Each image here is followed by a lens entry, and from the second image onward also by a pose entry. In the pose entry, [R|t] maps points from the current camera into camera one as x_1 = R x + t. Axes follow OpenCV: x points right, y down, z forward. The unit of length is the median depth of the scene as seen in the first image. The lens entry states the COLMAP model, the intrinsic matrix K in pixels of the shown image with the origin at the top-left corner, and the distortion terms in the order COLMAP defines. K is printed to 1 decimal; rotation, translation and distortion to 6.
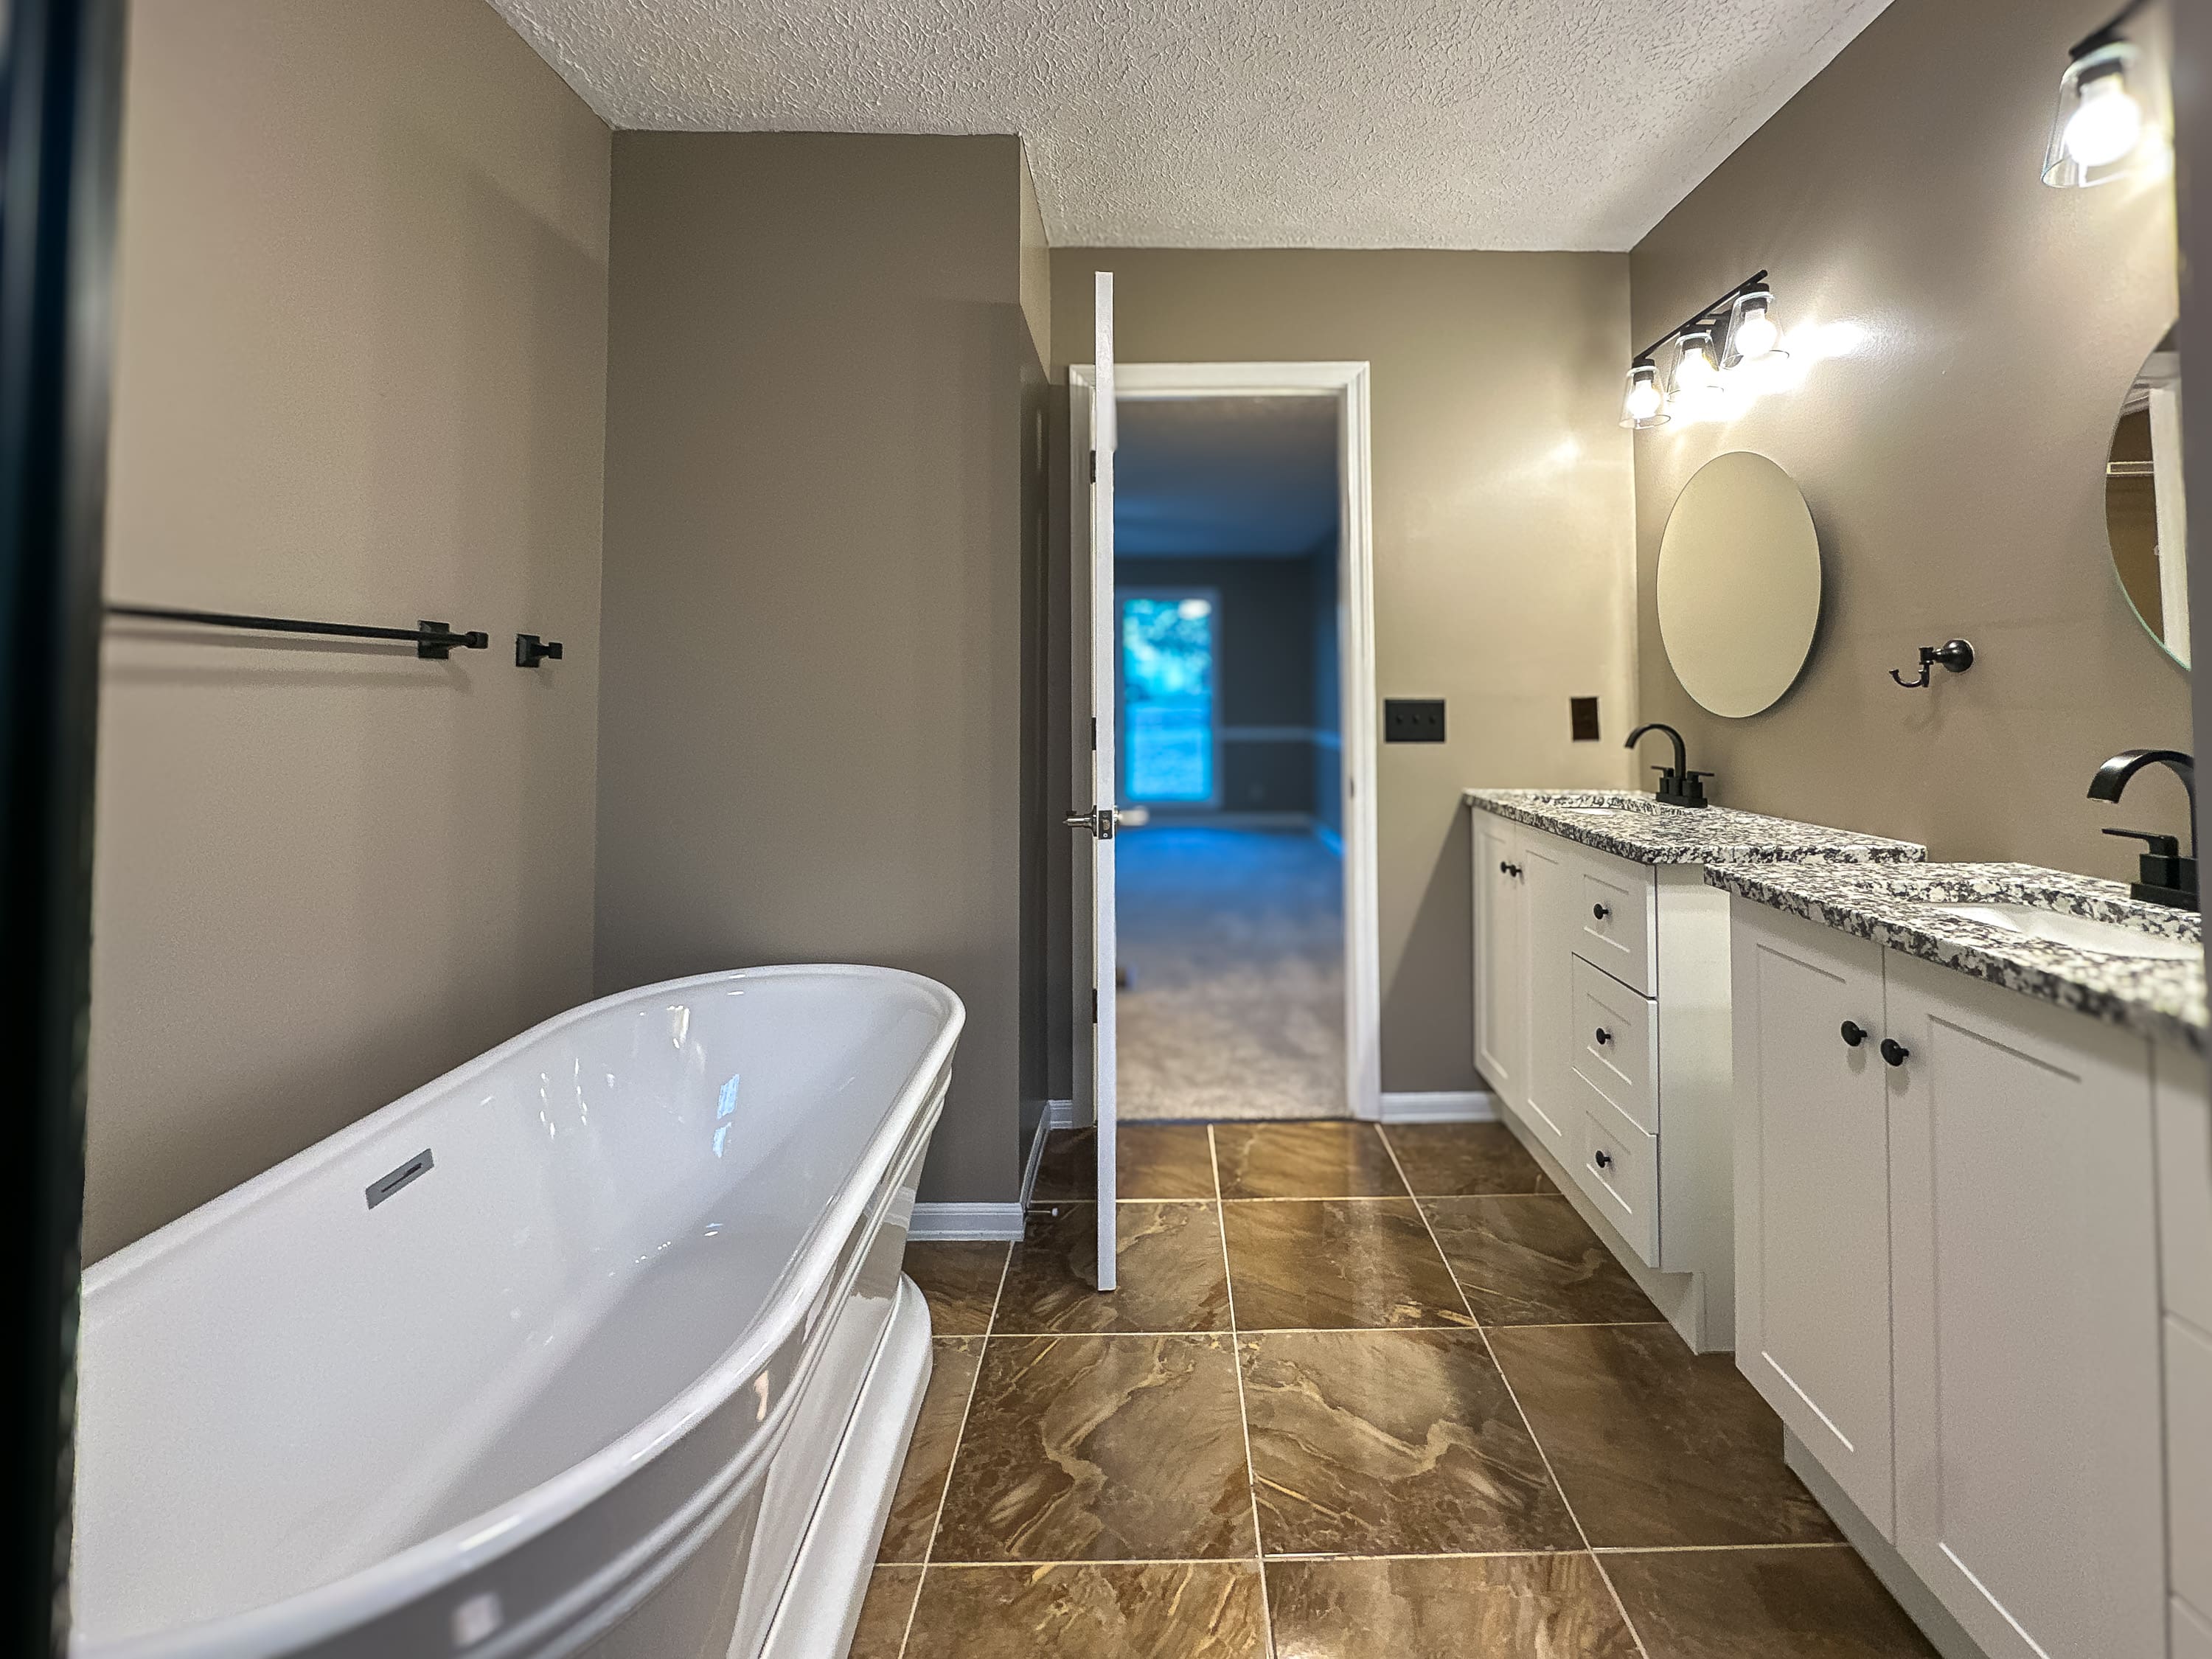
lens RADIAL K [[924.6, 0, 1162.9], [0, 924.6, 669.3], [0, 0, 1]] dist [-0.000785, -0.000393]
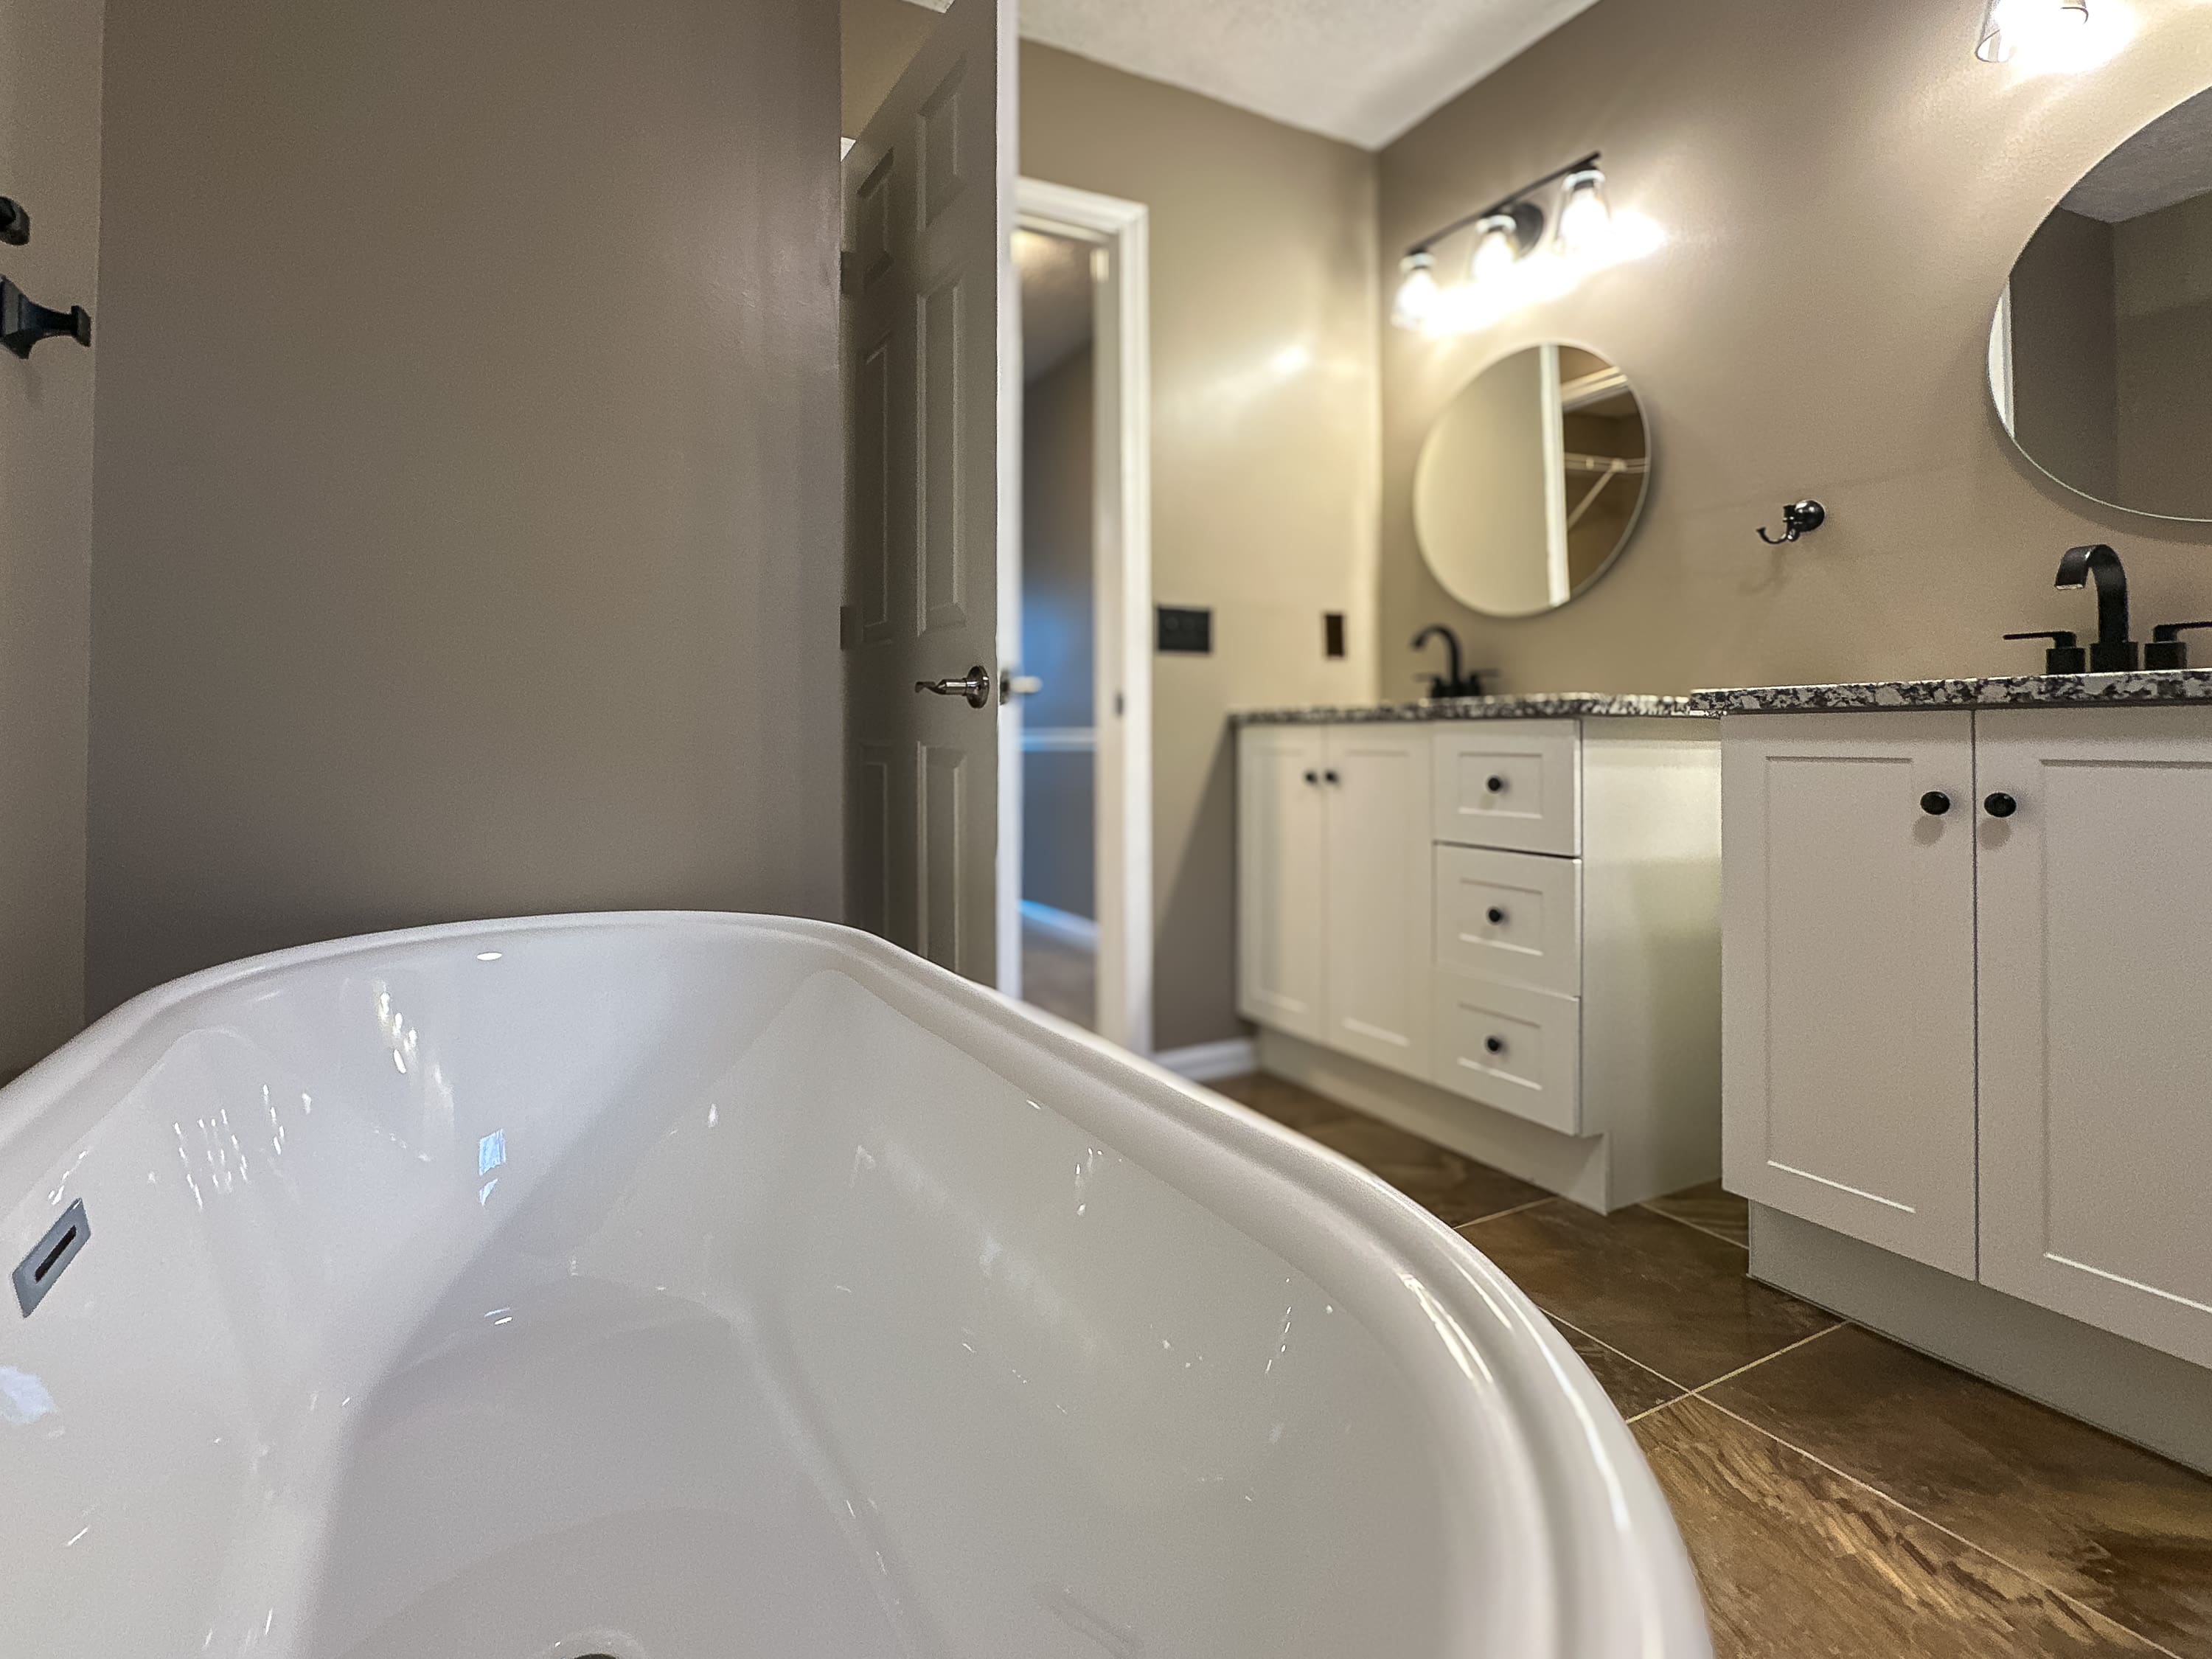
lens RADIAL K [[1047.4, 0, 999.2], [0, 1047.4, 730.0], [0, 0, 1]] dist [0.000099, -0.000142]
pose [[0.907233, 0.005773, 0.420589, -0.473904], [-0.014048, 0.999764, 0.016580, 0.213741], [-0.420394, -0.020951, 0.907100, 0.266834]]
